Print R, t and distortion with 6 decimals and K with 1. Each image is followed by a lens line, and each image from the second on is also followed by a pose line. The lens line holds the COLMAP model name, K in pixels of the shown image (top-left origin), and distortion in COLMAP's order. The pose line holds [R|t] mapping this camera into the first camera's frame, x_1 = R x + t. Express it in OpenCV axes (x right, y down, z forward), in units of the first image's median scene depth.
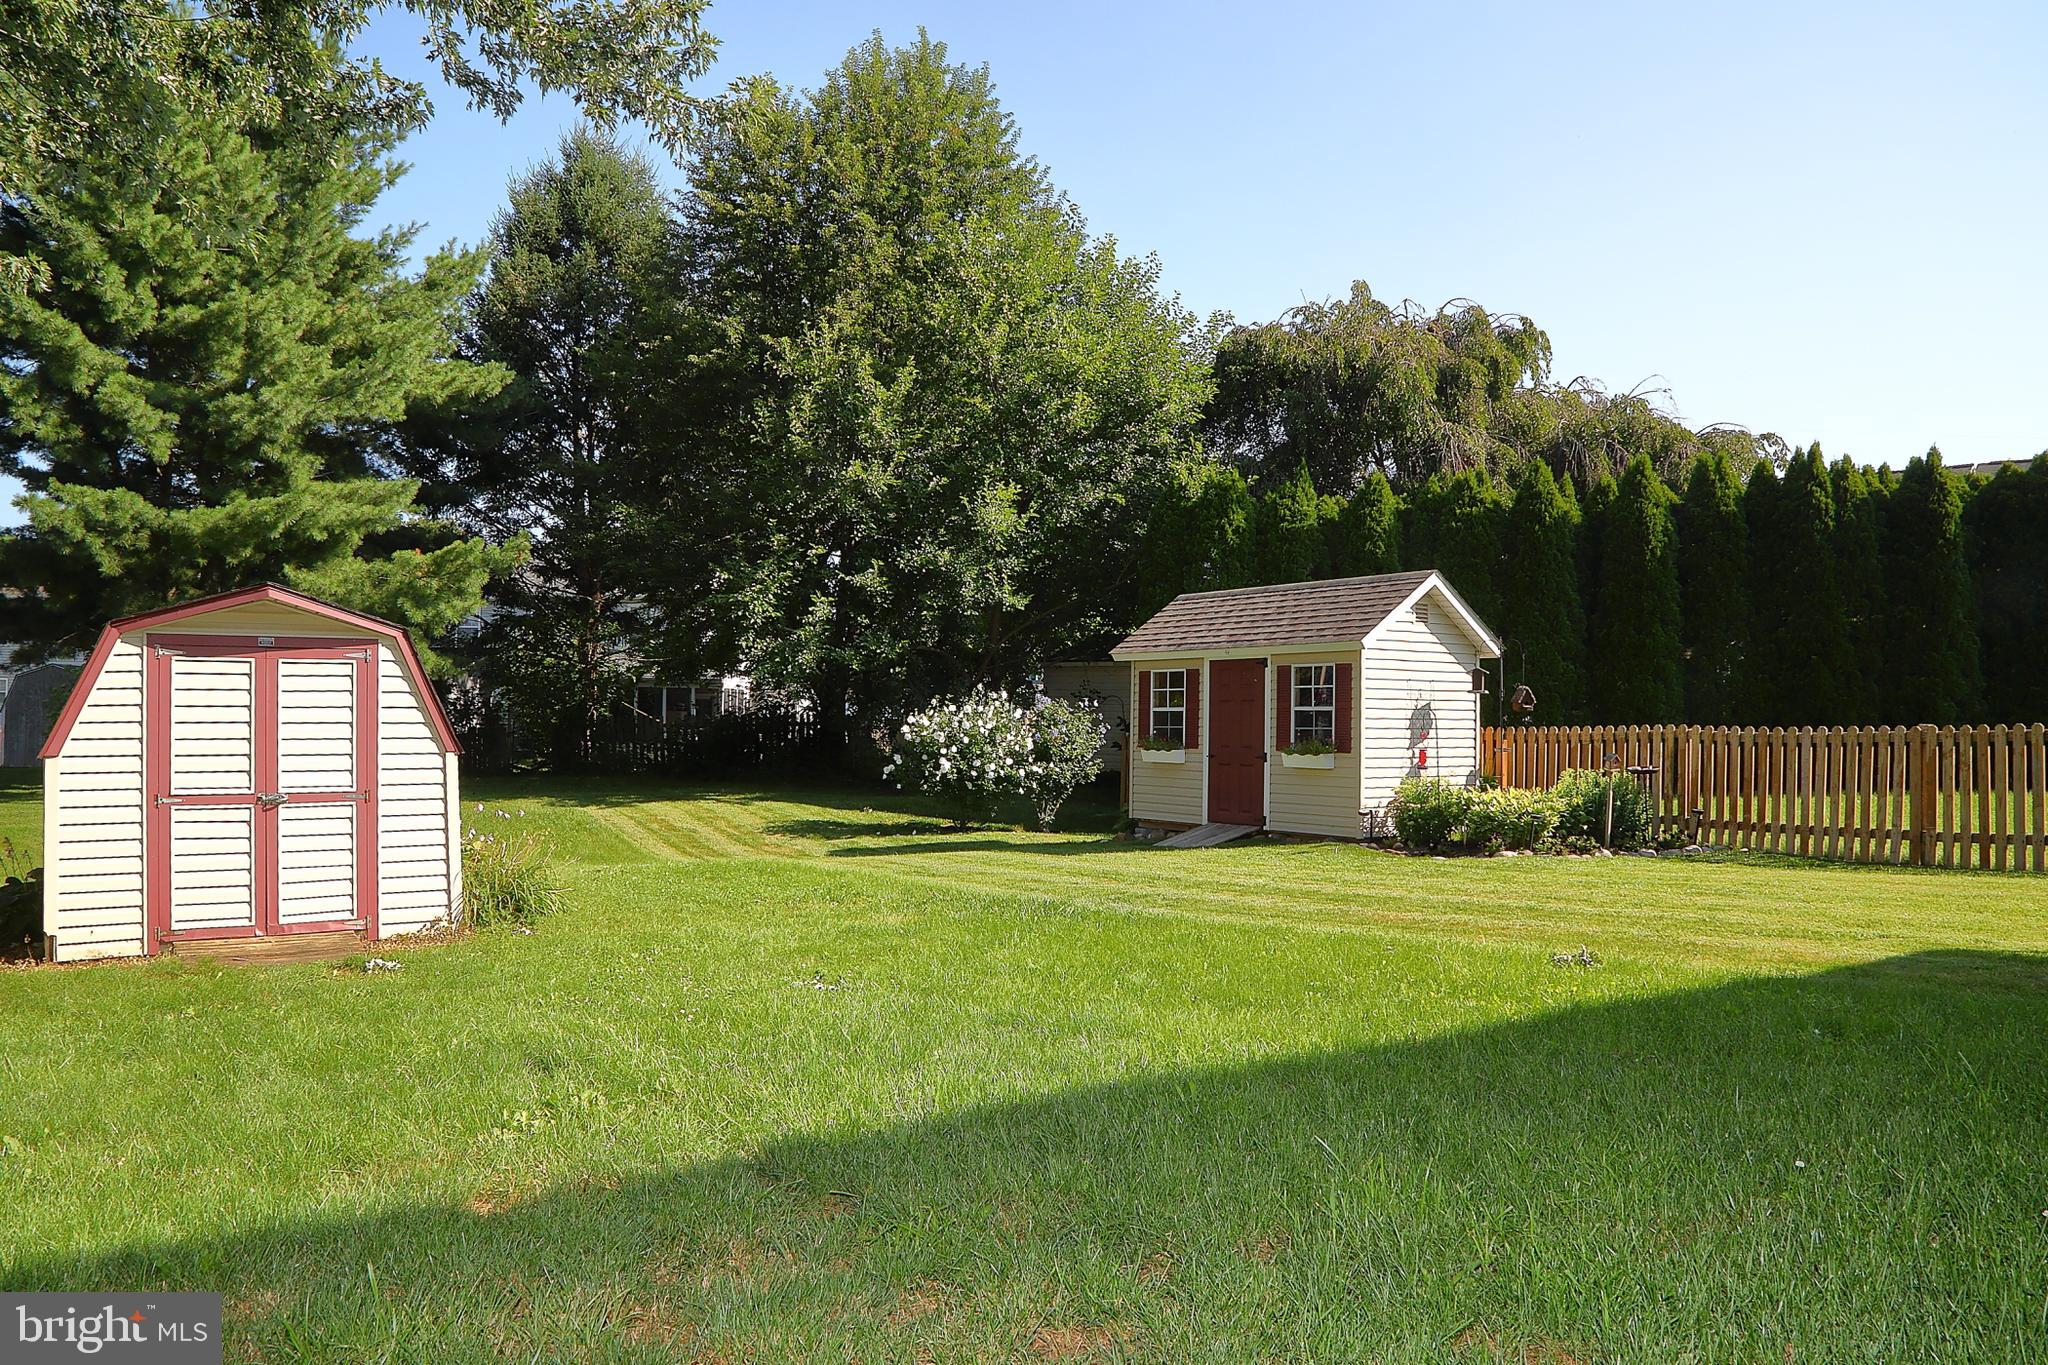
lens RADIAL K [[1437.4, 0, 1024.0], [0, 1437.4, 682.5], [0, 0, 1]] dist [-0.118074, 0.067409]
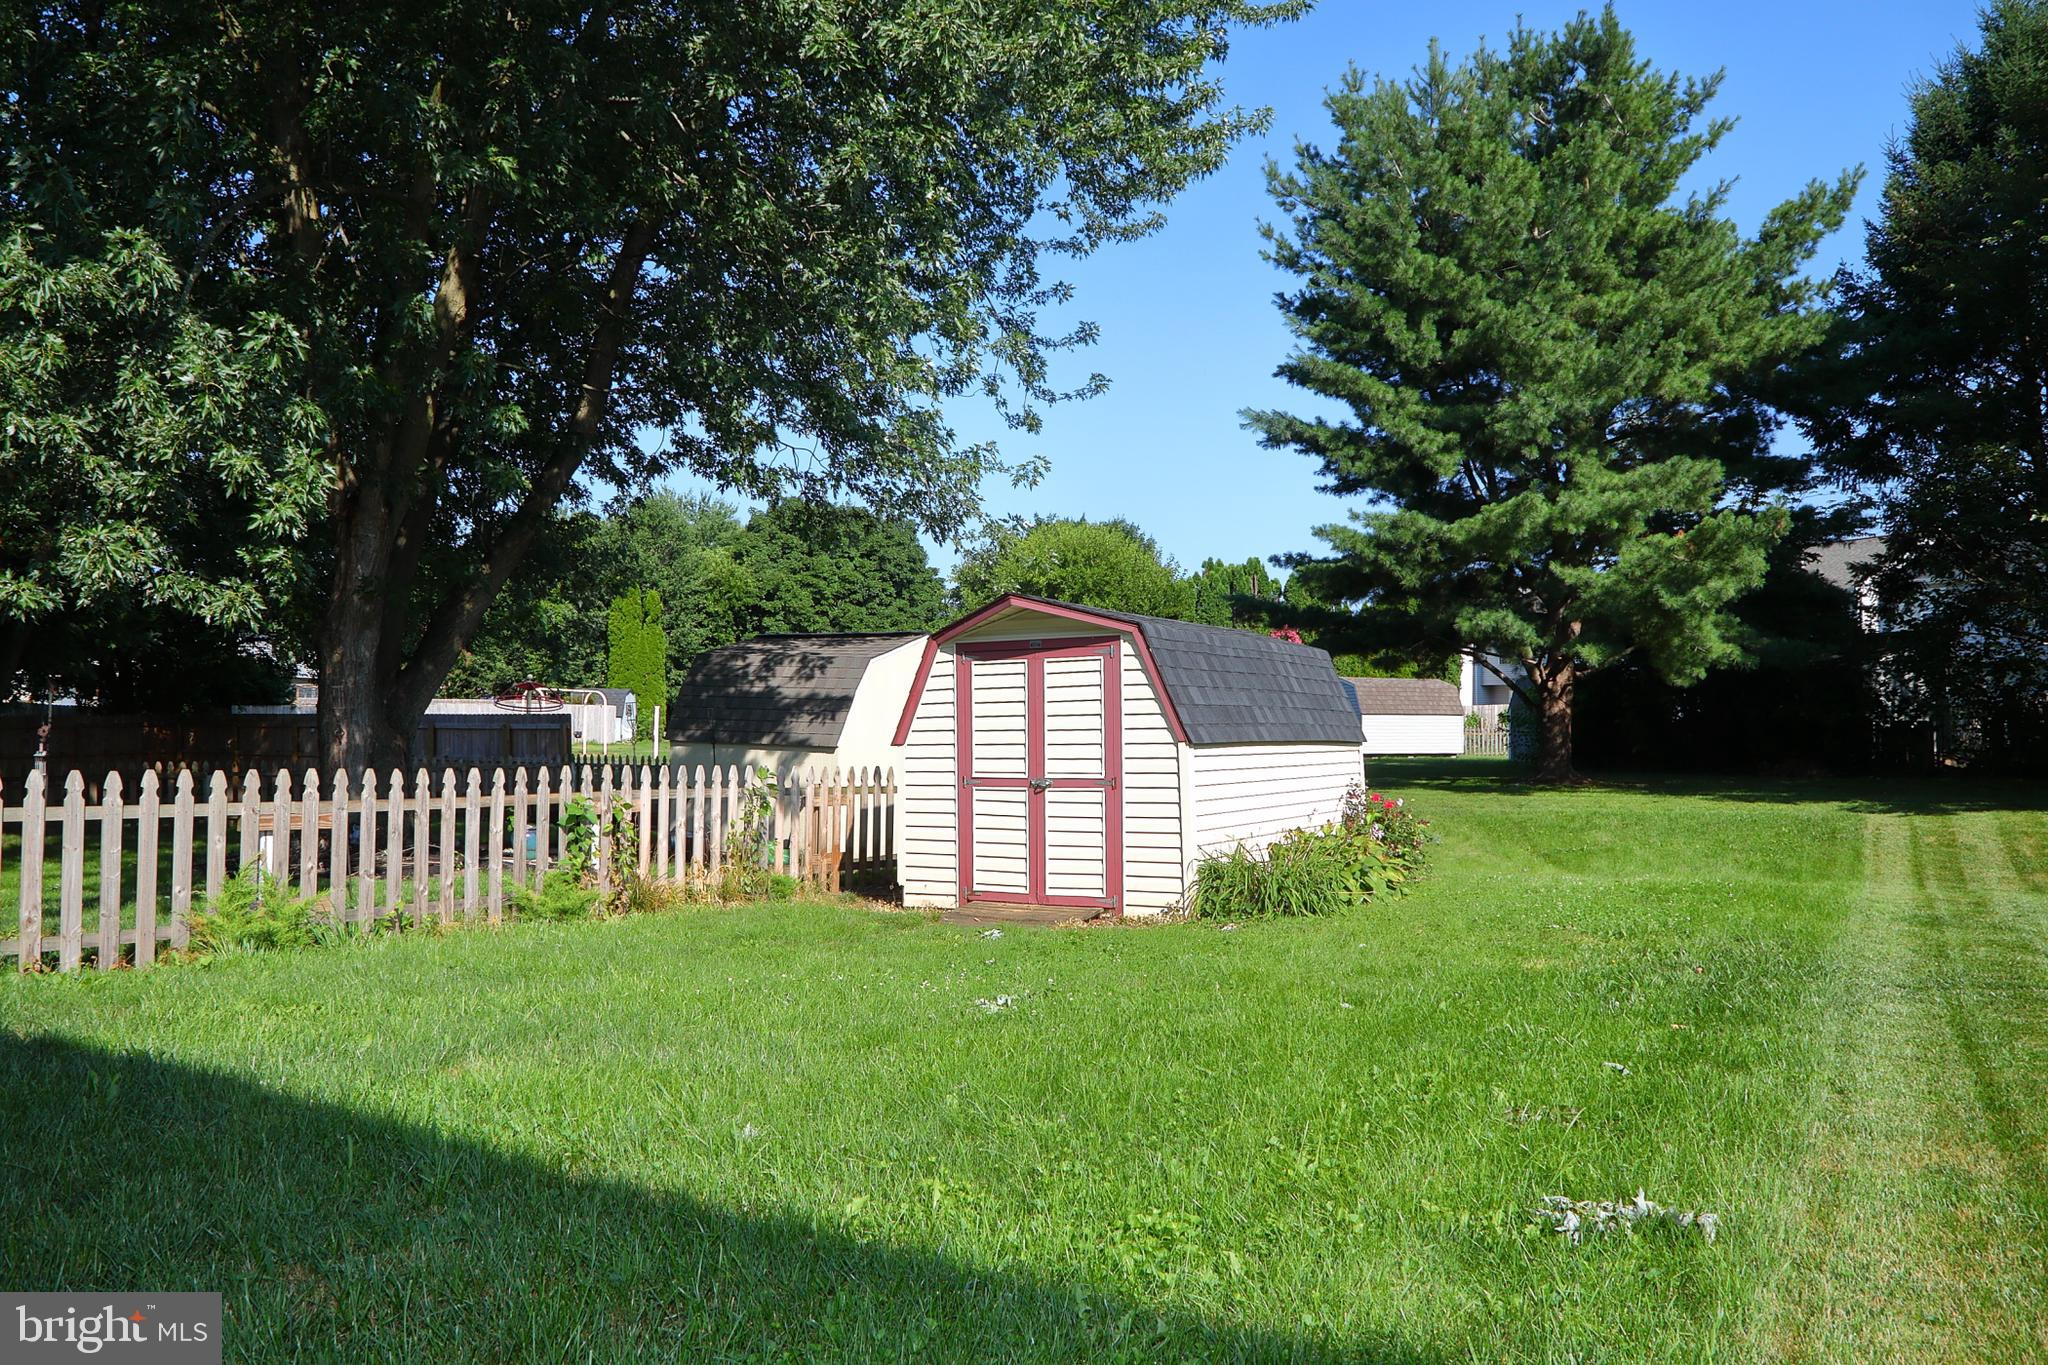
lens RADIAL K [[1437.4, 0, 1024.0], [0, 1437.4, 682.5], [0, 0, 1]] dist [-0.118074, 0.067409]
pose [[0.452826, -0.034437, -0.890933, 0.472525], [0.035153, 0.999166, -0.020754, 0.024791], [0.890905, -0.021921, 0.453660, 0.445858]]
